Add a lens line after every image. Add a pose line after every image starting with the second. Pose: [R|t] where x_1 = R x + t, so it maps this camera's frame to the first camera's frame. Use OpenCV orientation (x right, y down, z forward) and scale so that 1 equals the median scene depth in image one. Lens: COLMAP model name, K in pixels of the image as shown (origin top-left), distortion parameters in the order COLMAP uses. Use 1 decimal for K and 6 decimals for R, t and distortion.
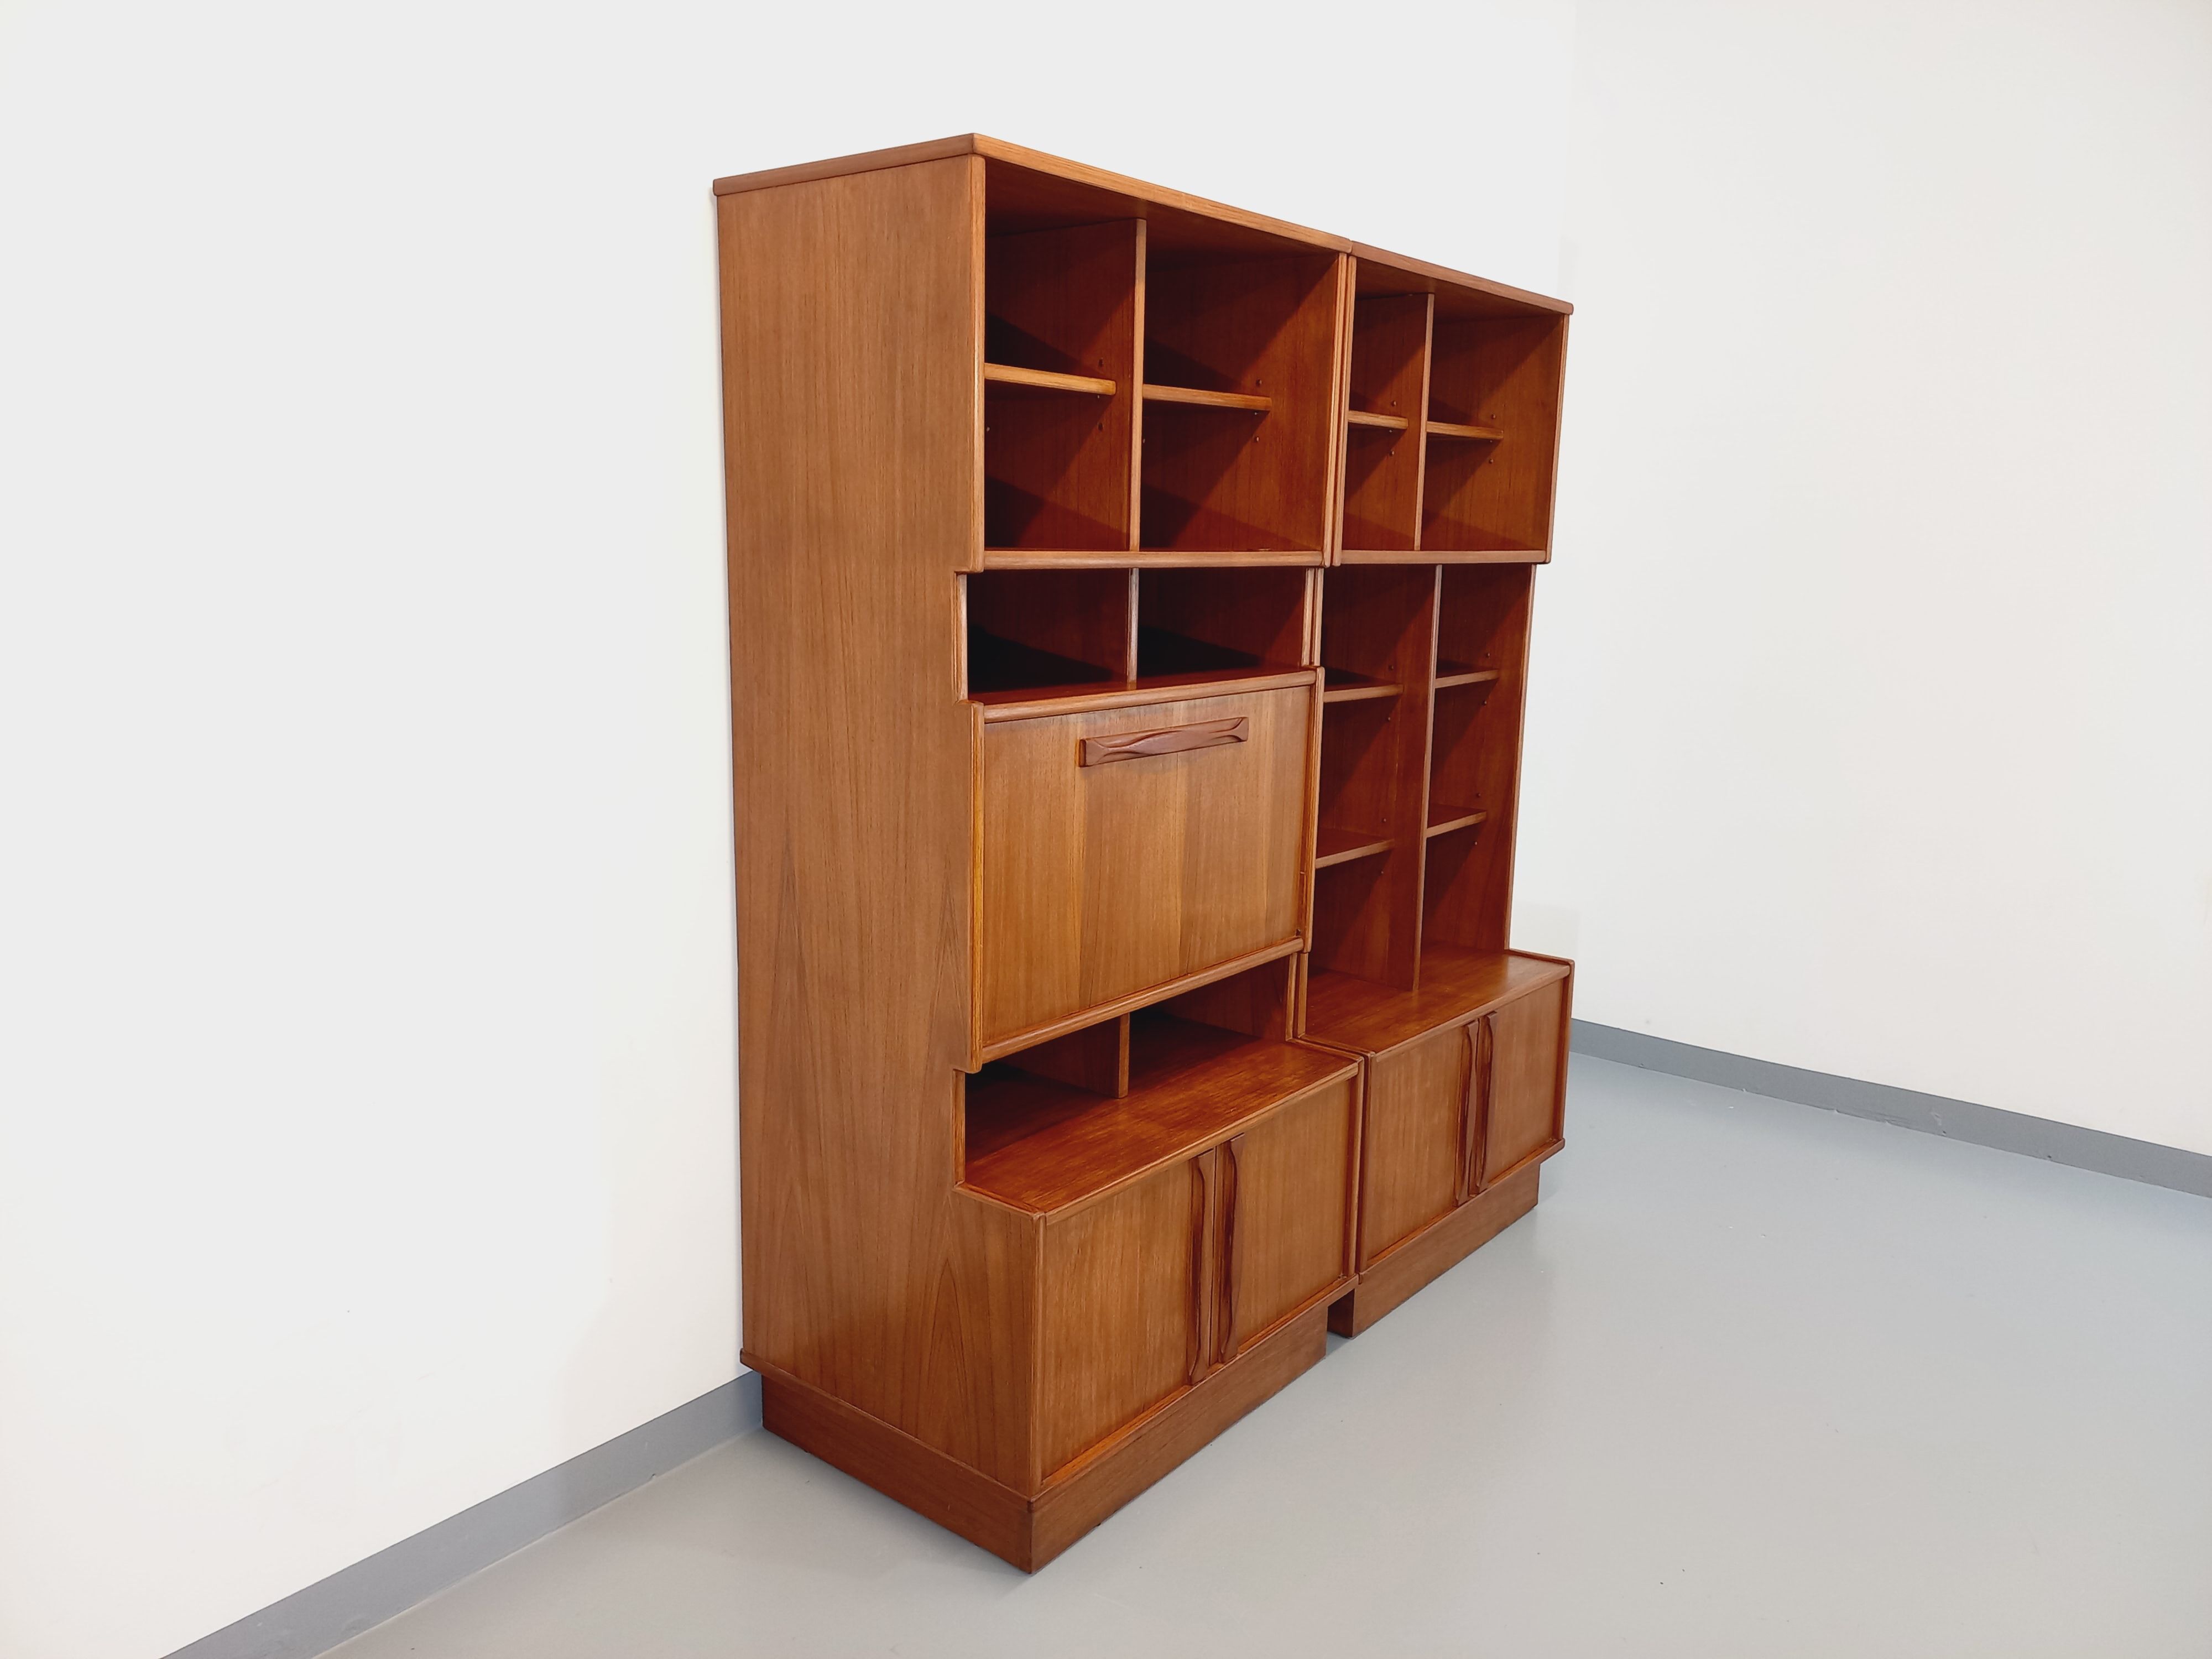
lens RADIAL K [[1616.7, 0, 1116.8], [0, 1616.7, 822.8], [0, 0, 1]] dist [0.085727, -0.078439]
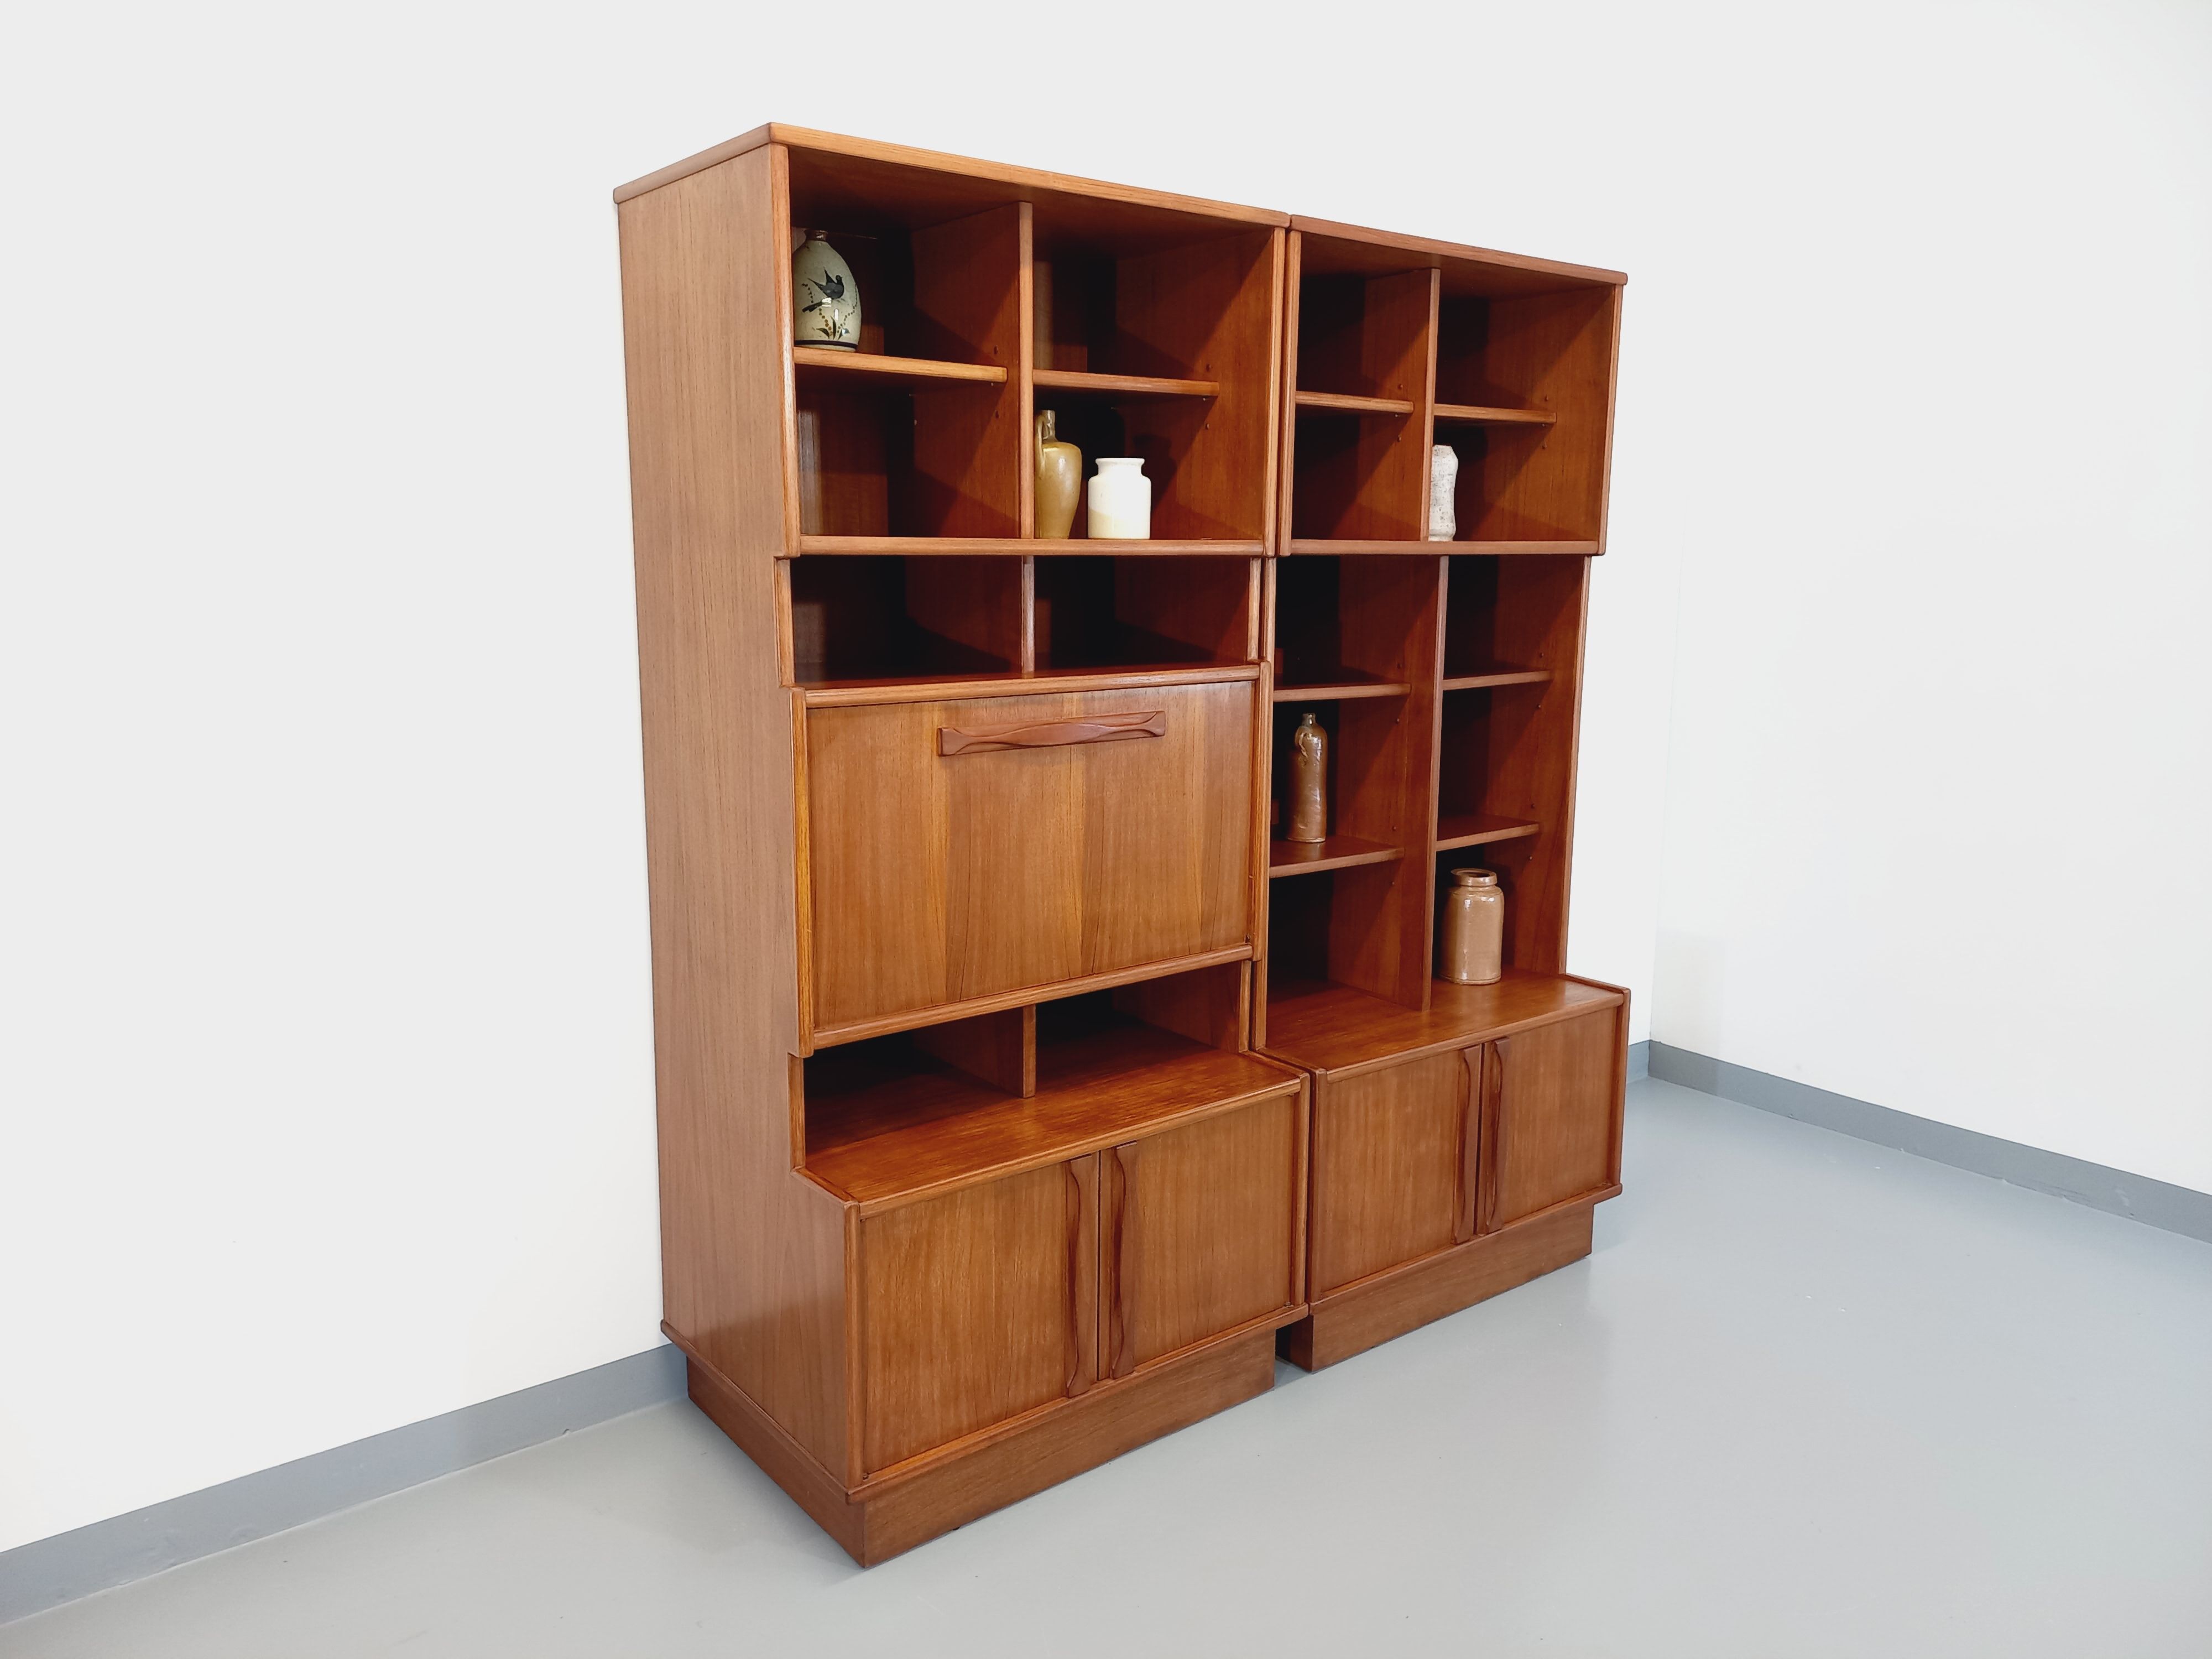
lens RADIAL K [[1616.7, 0, 1102.5], [0, 1616.7, 818.1], [0, 0, 1]] dist [0.085727, -0.078439]
pose [[0.973339, 0.024337, -0.228078, 0.271427], [-0.027924, 0.999532, -0.012515, 0.011786], [0.227667, 0.018550, 0.973562, 0.052977]]
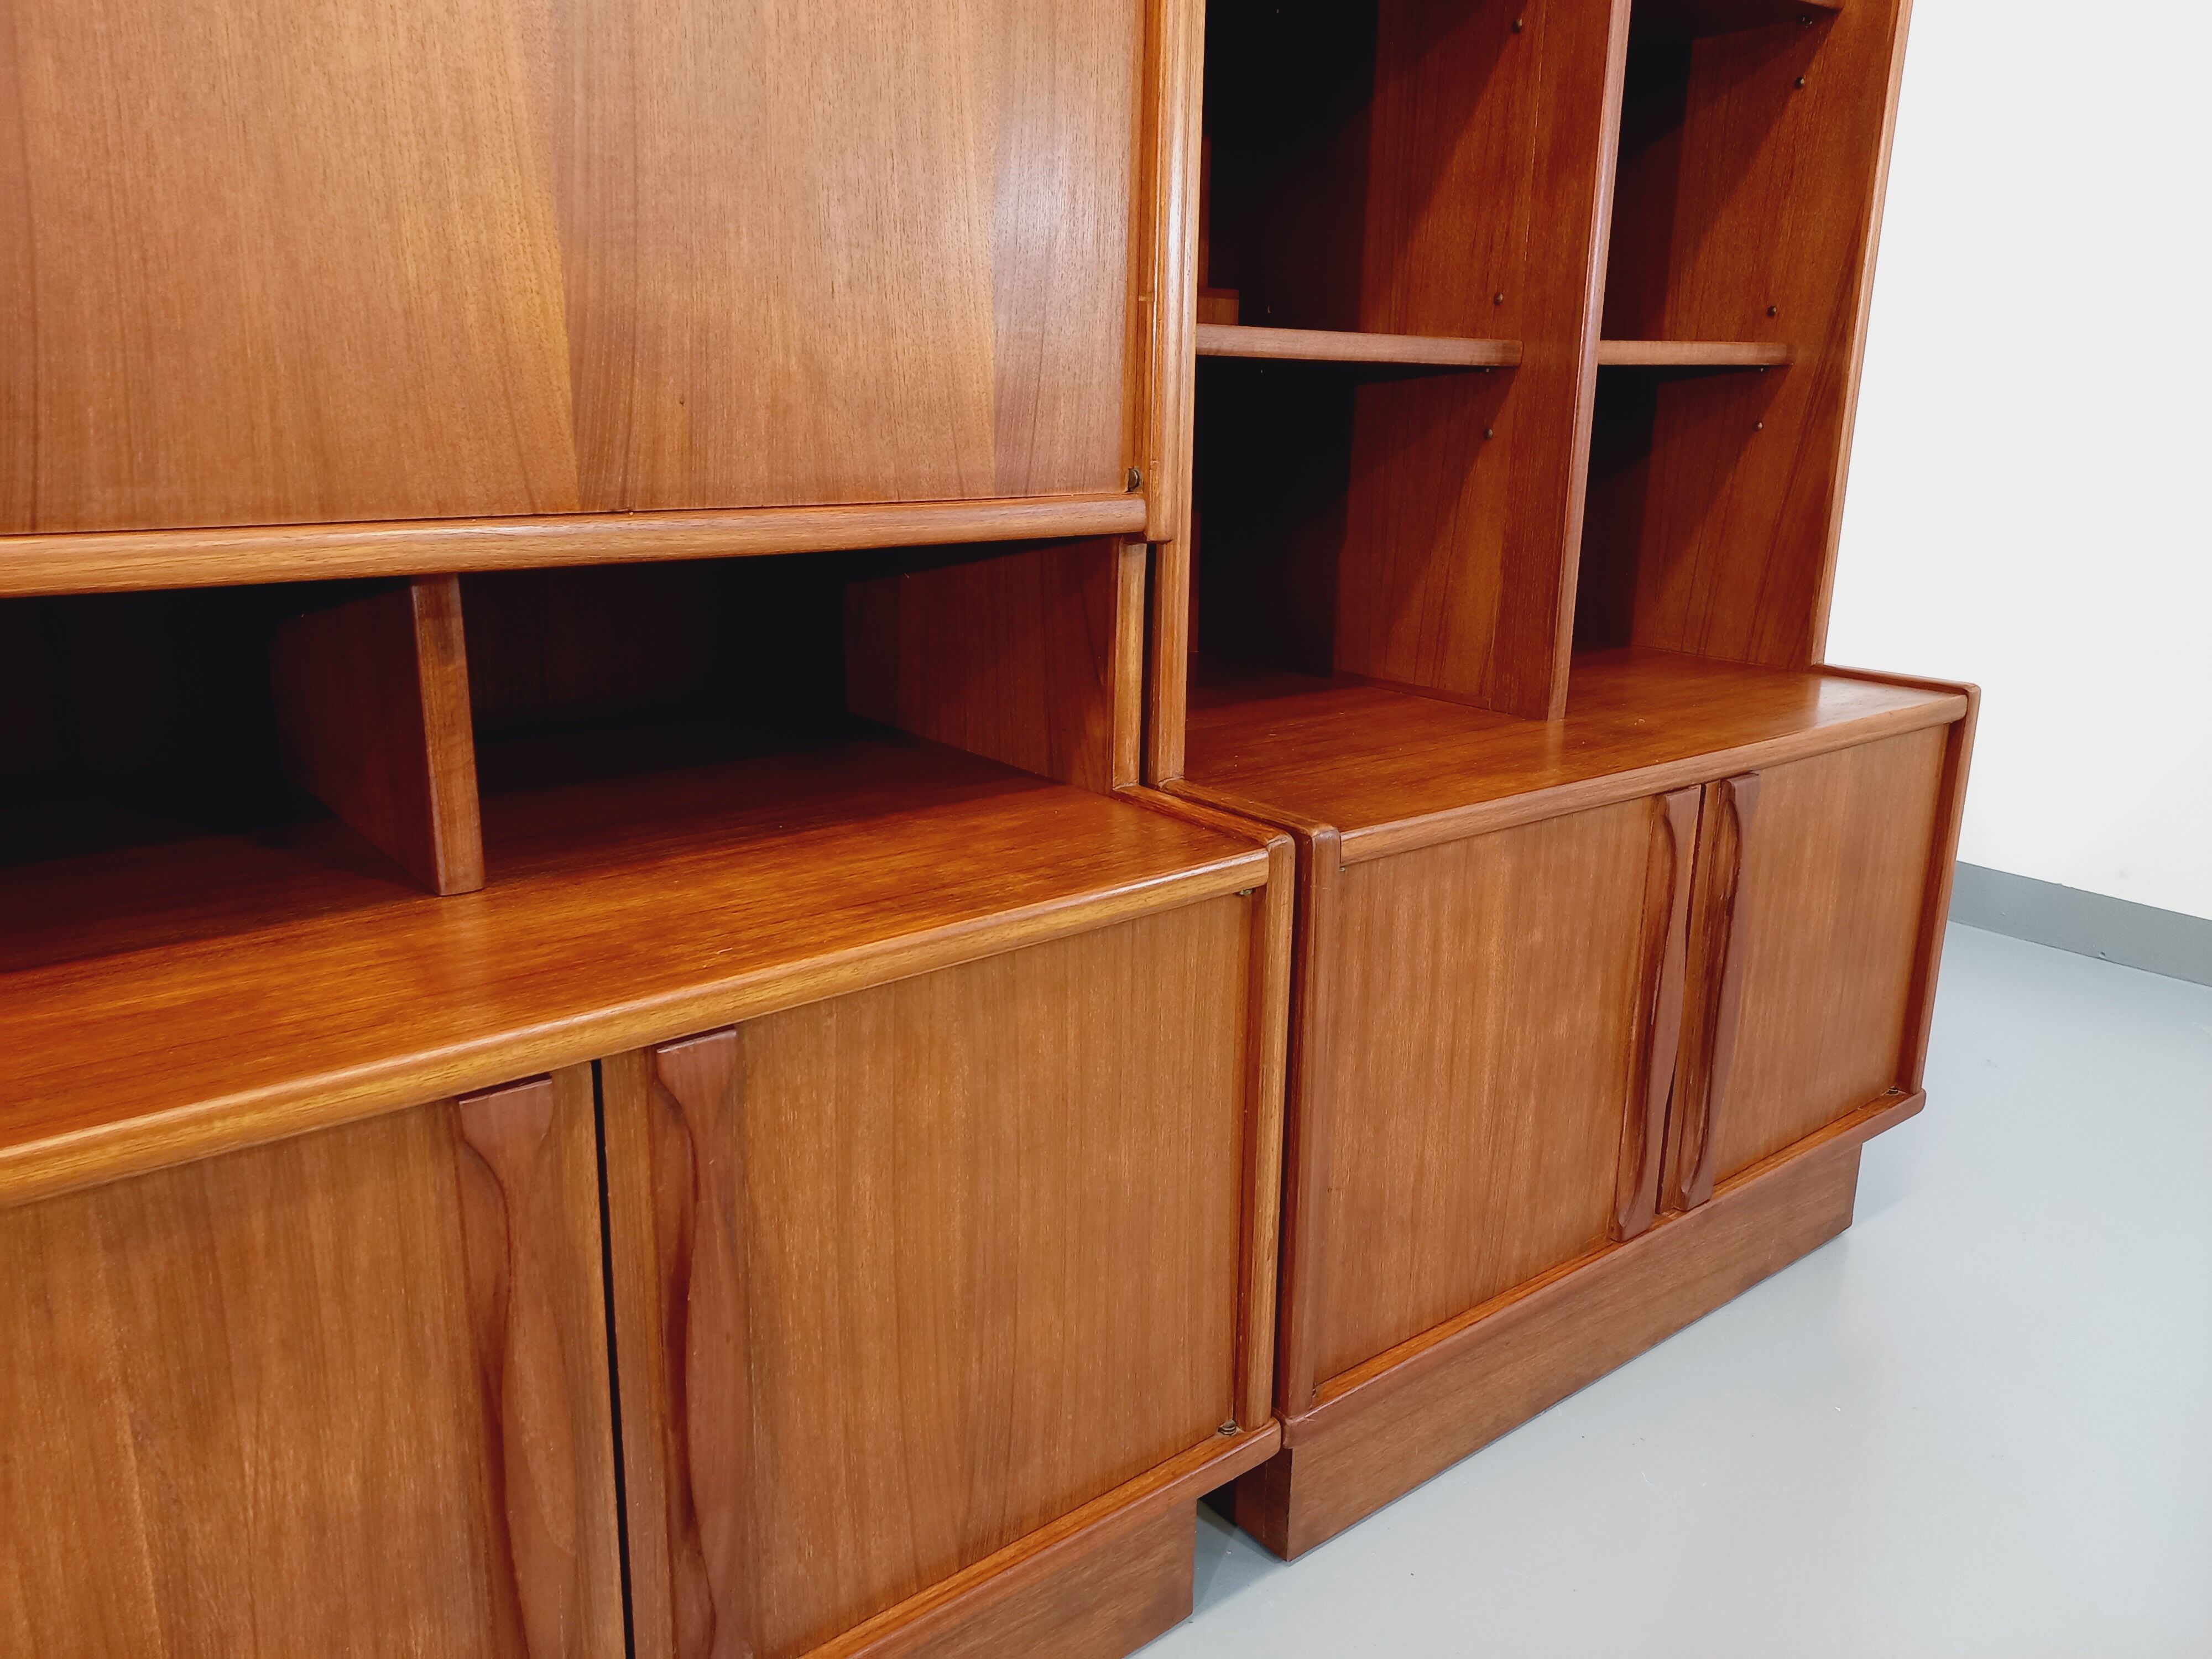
lens RADIAL K [[1616.7, 0, 1098.8], [0, 1616.7, 795.6], [0, 0, 1]] dist [0.085727, -0.078439]
pose [[0.975008, 0.048487, -0.216814, 0.204700], [-0.033932, 0.996945, 0.070356, 0.123896], [0.219562, -0.061241, 0.973674, 0.718054]]
